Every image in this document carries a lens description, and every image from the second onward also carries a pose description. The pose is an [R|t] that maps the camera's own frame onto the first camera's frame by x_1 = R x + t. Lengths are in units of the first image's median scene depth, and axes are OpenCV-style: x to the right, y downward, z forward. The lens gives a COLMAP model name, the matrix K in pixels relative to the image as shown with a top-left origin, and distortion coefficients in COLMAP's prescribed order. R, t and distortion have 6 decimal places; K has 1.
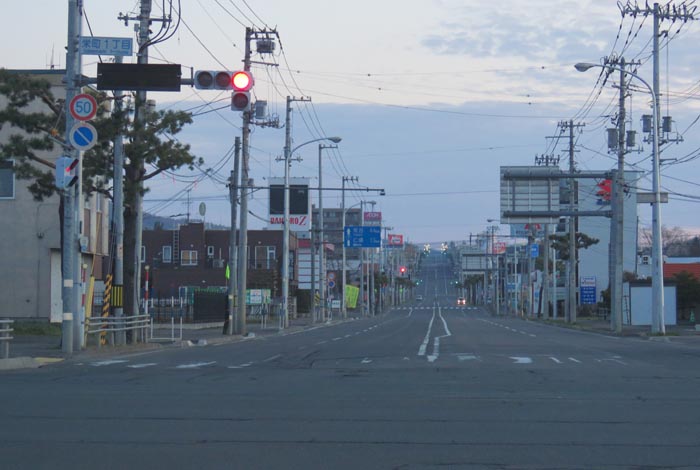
lens RADIAL K [[1995.7, 0, 350.0], [0, 1995.7, 235.0], [0, 0, 1]] dist [0.079270, 0.387216]
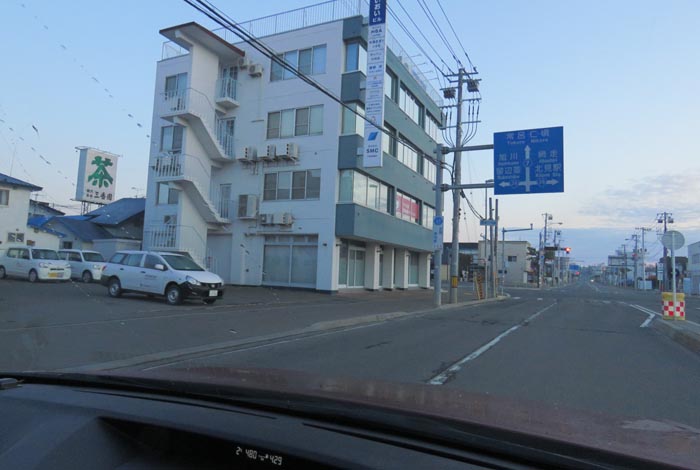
lens RADIAL K [[469.8, 0, 349.2], [0, 469.8, 223.8], [0, 0, 1]] dist [0.004568, 0.001143]
pose [[0.914383, -0.006204, -0.404803, -0.024434], [-0.024064, 0.997282, -0.069642, -0.008479], [0.404135, 0.073420, 0.911748, -0.203467]]
